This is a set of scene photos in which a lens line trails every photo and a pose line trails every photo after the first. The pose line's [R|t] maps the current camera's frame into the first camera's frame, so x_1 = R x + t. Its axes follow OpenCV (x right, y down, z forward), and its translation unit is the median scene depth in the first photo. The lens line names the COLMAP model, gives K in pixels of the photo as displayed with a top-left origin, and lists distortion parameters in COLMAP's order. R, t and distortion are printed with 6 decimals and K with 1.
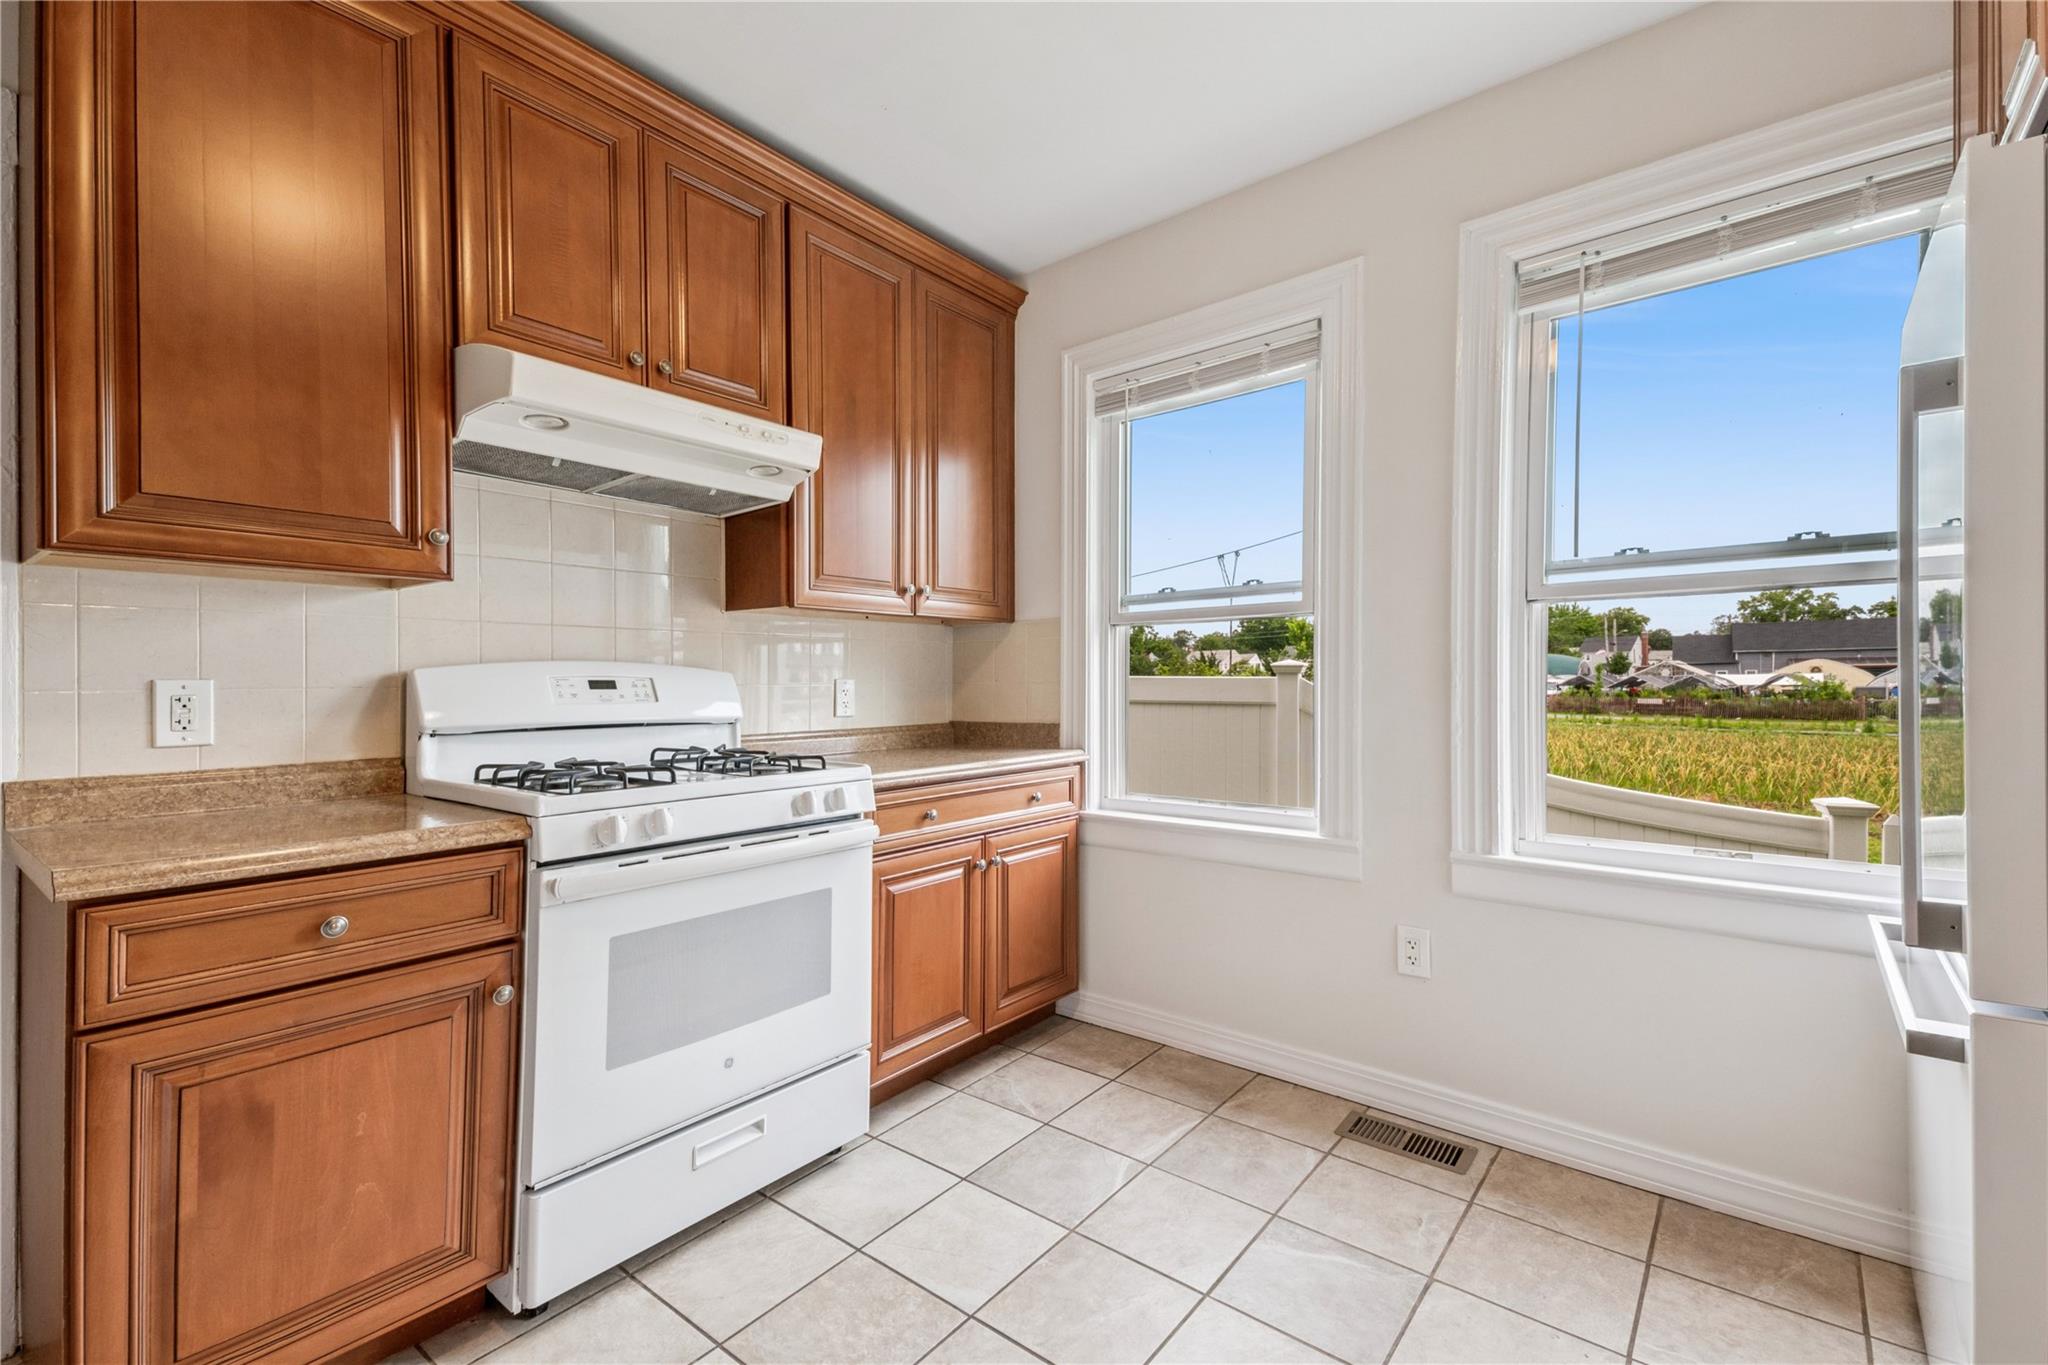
lens RADIAL K [[888.5, 0, 1025.1], [0, 888.5, 679.2], [0, 0, 1]] dist [0.045906, 0.000713]
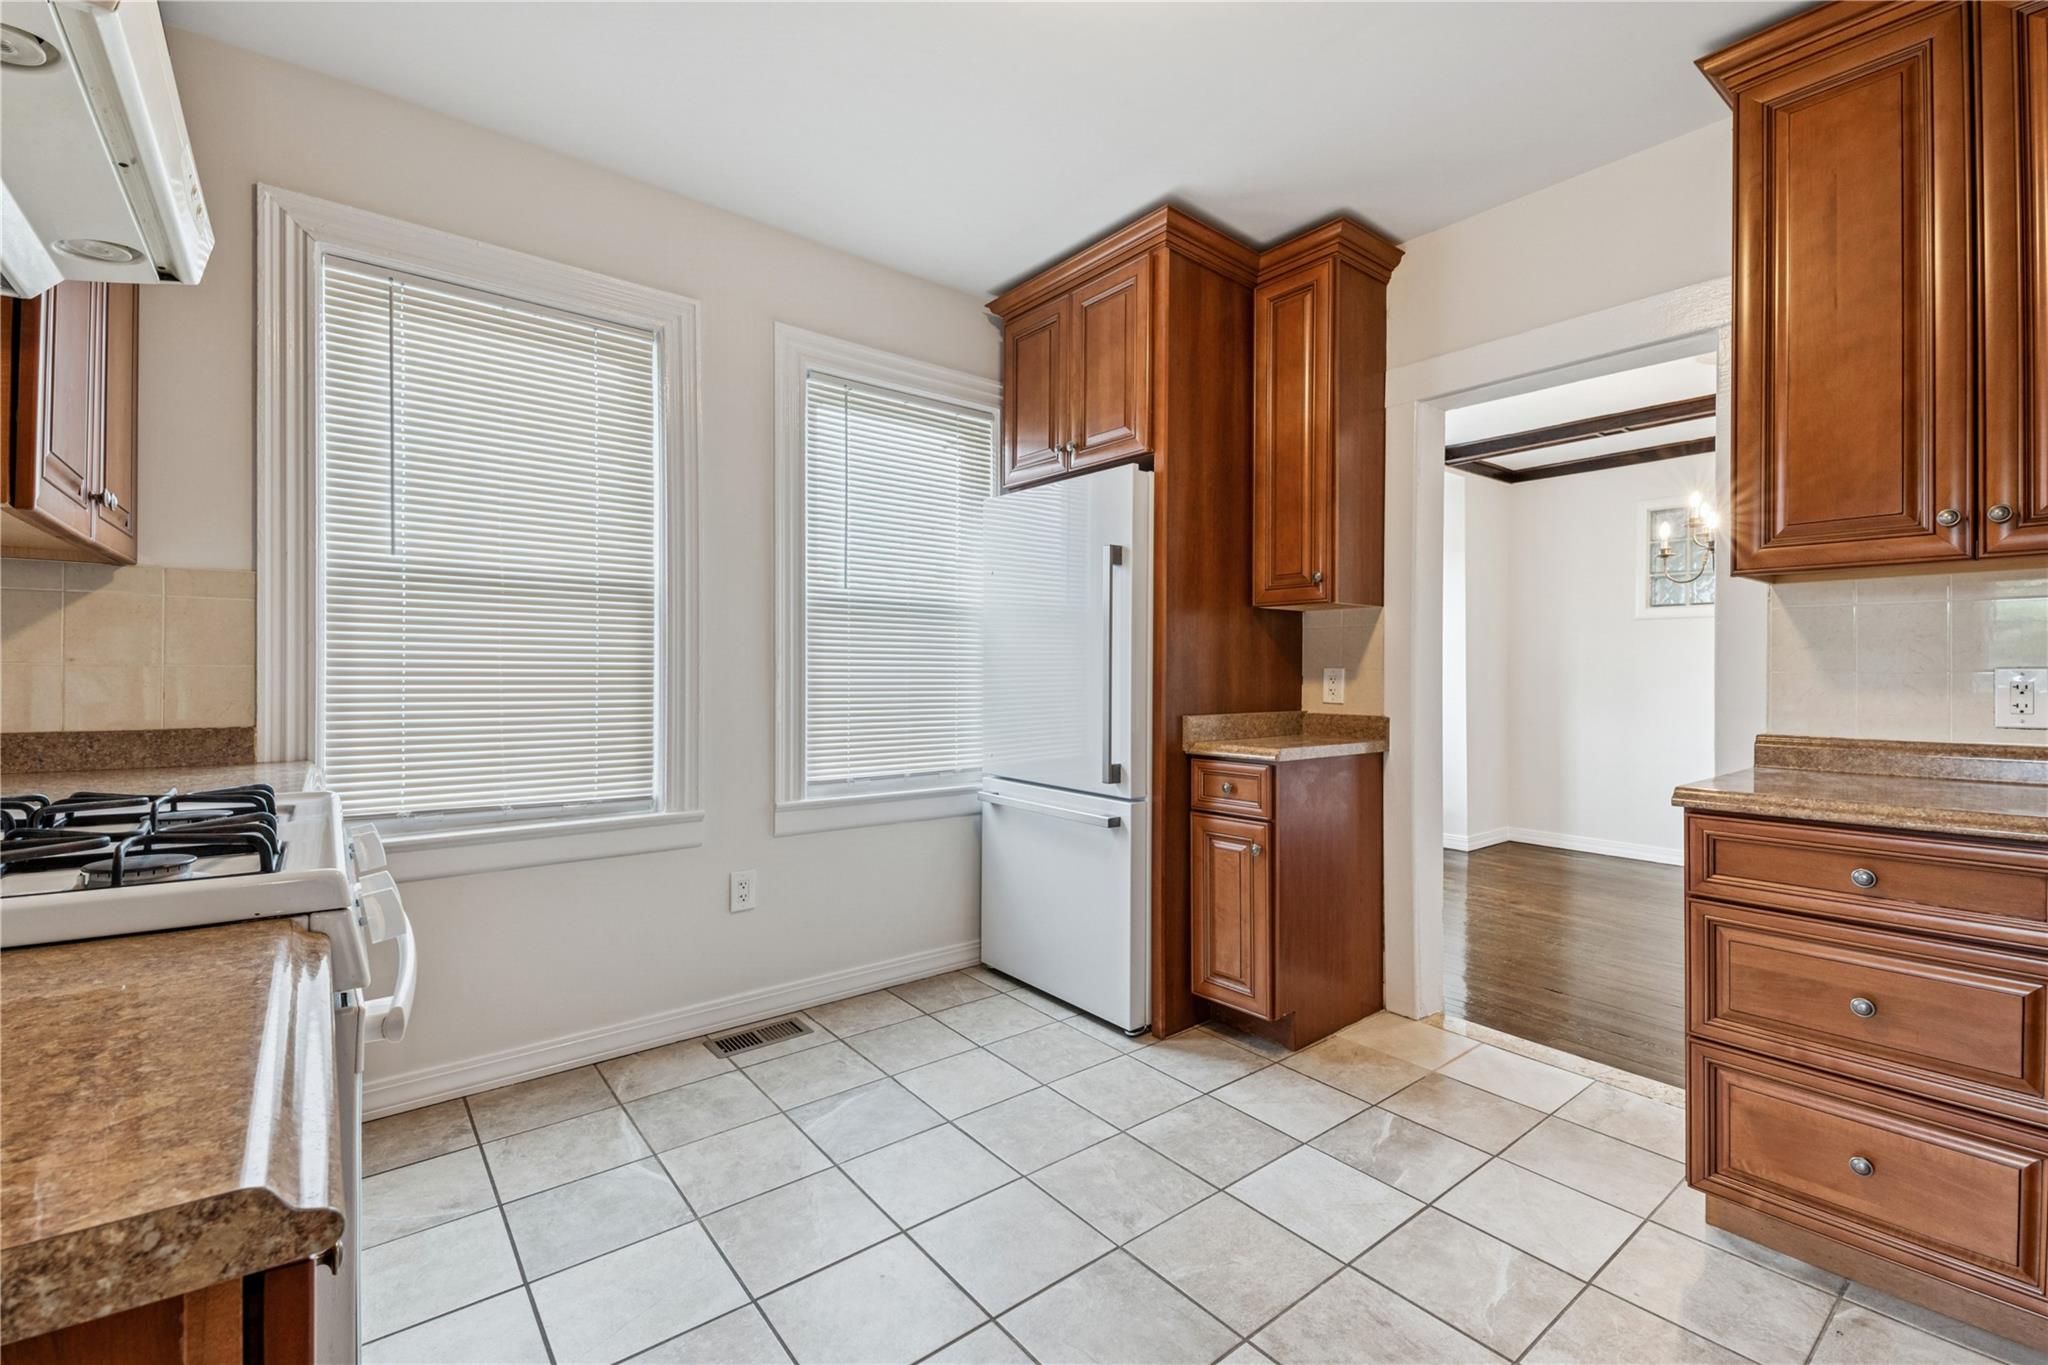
lens RADIAL K [[888.5, 0, 1026.3], [0, 888.5, 685.0], [0, 0, 1]] dist [0.045906, 0.000713]
pose [[0.215839, 0.001758, 0.976427, -0.716288], [-0.010600, 0.999944, 0.000543, 0.015363], [-0.976371, -0.010468, 0.215846, 0.371023]]
